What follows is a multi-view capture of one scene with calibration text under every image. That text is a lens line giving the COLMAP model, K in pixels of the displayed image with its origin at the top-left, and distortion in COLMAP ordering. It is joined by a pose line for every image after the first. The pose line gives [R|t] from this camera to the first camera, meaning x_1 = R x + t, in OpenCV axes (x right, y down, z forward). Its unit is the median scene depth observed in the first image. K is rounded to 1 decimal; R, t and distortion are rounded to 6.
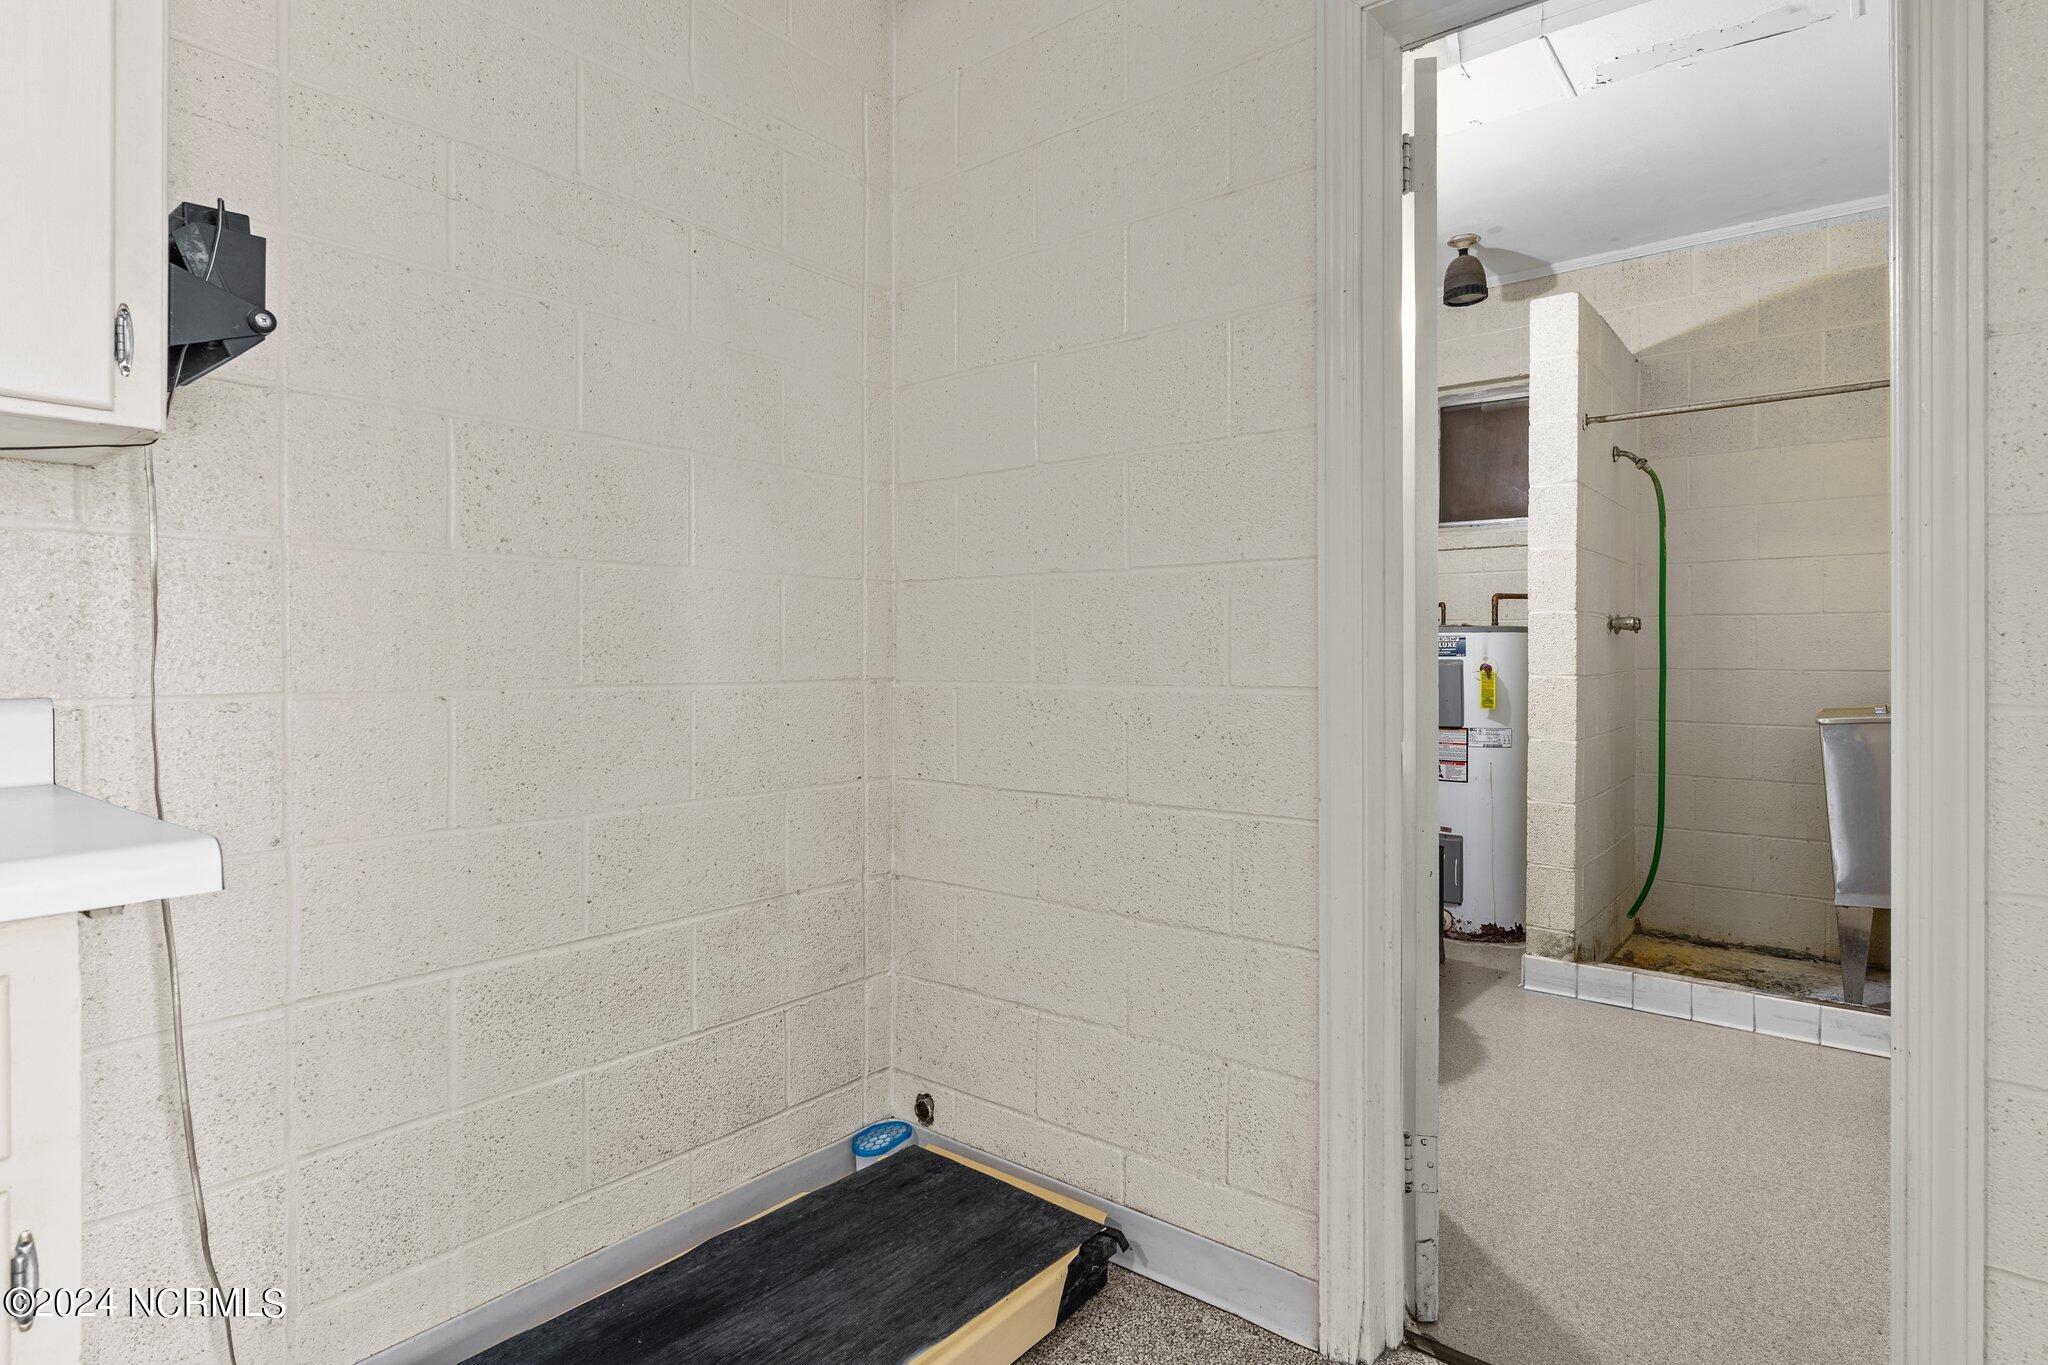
lens RADIAL K [[1072.6, 0, 1021.9], [0, 1072.6, 661.0], [0, 0, 1]] dist [-0.002185, 0.001700]
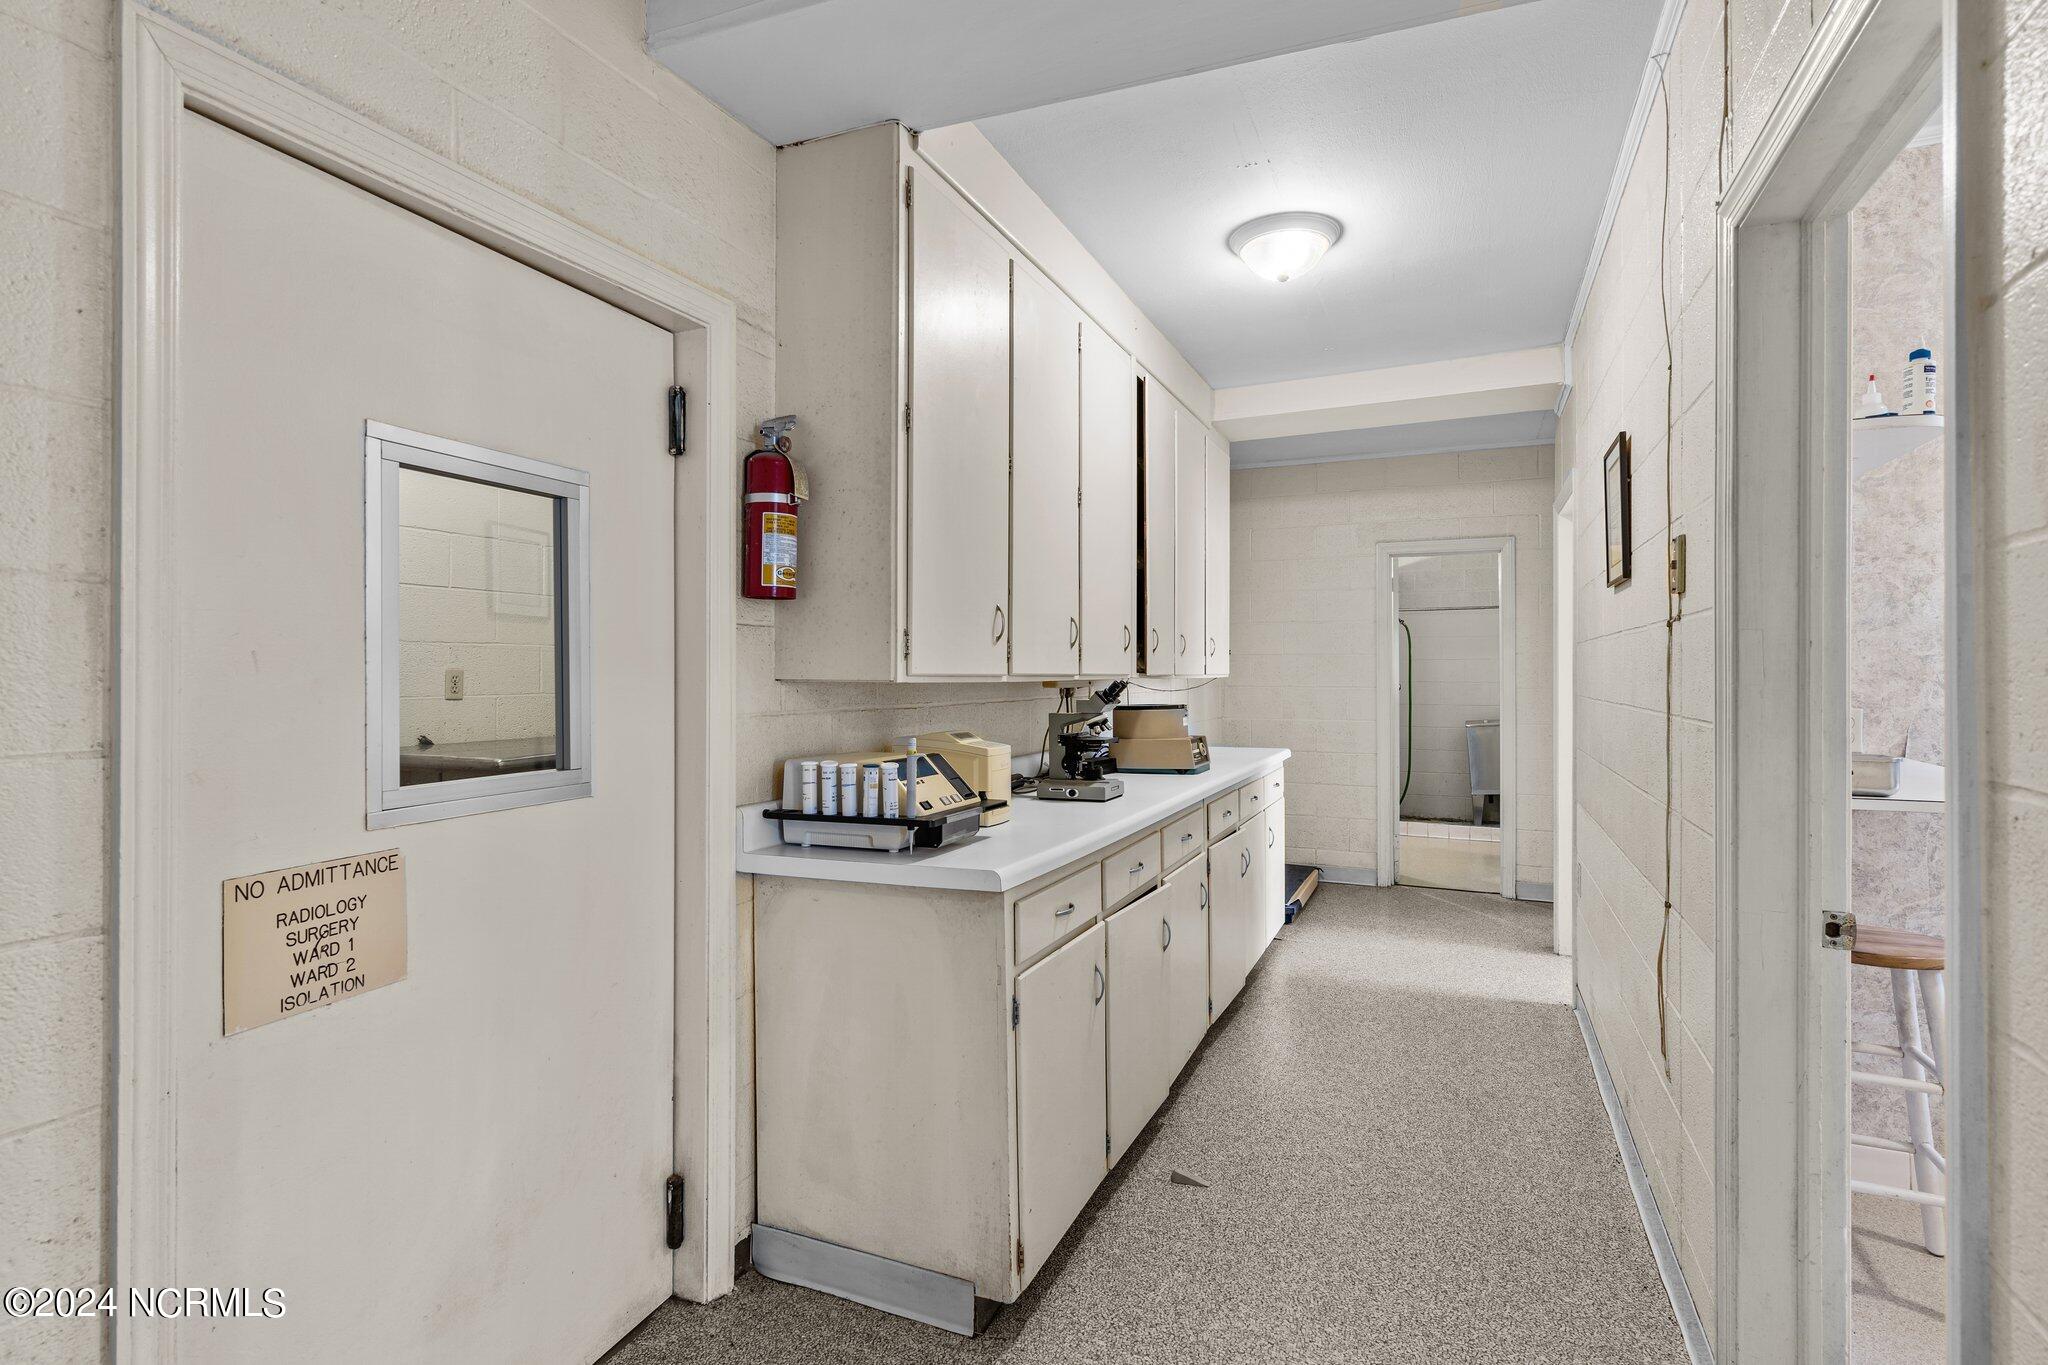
lens RADIAL K [[990.2, 0, 1019.4], [0, 990.2, 671.7], [0, 0, 1]] dist [0.005065, -0.003015]
pose [[0.966584, 0.000139, 0.256349, -0.850236], [0.000869, 0.999992, -0.003819, -0.062245], [-0.256347, 0.003914, 0.966577, -0.968307]]
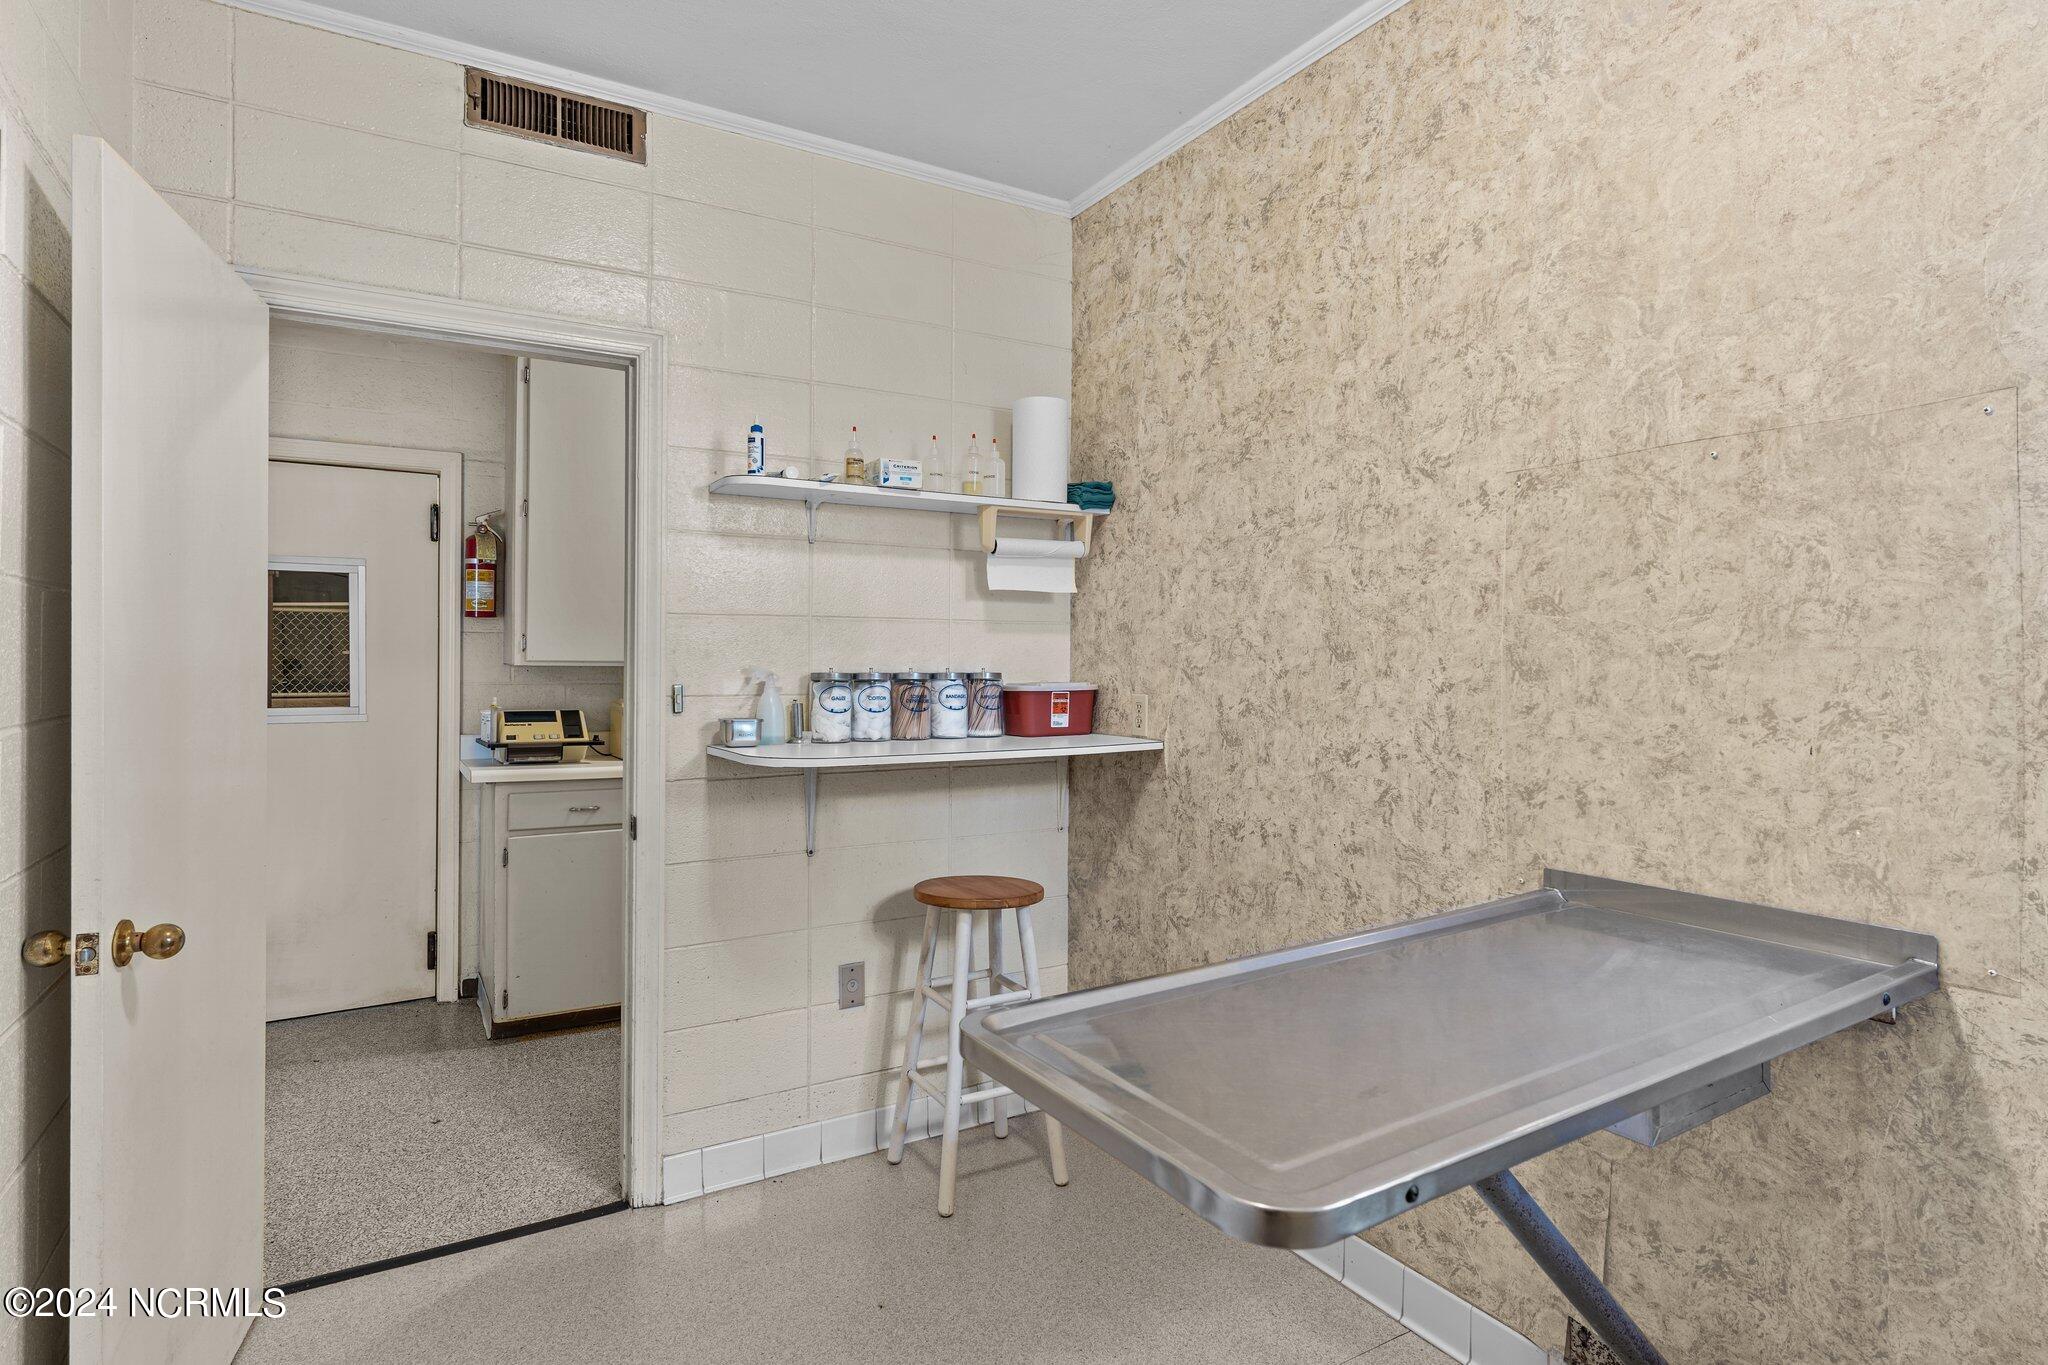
lens RADIAL K [[1072.6, 0, 1023.5], [0, 1072.6, 664.7], [0, 0, 1]] dist [-0.002185, 0.001700]
pose [[0.939890, 0.002669, -0.341468, 0.036343], [-0.002520, 0.999996, 0.000879, -0.060972], [0.341469, 0.000035, 0.939893, -1.207896]]
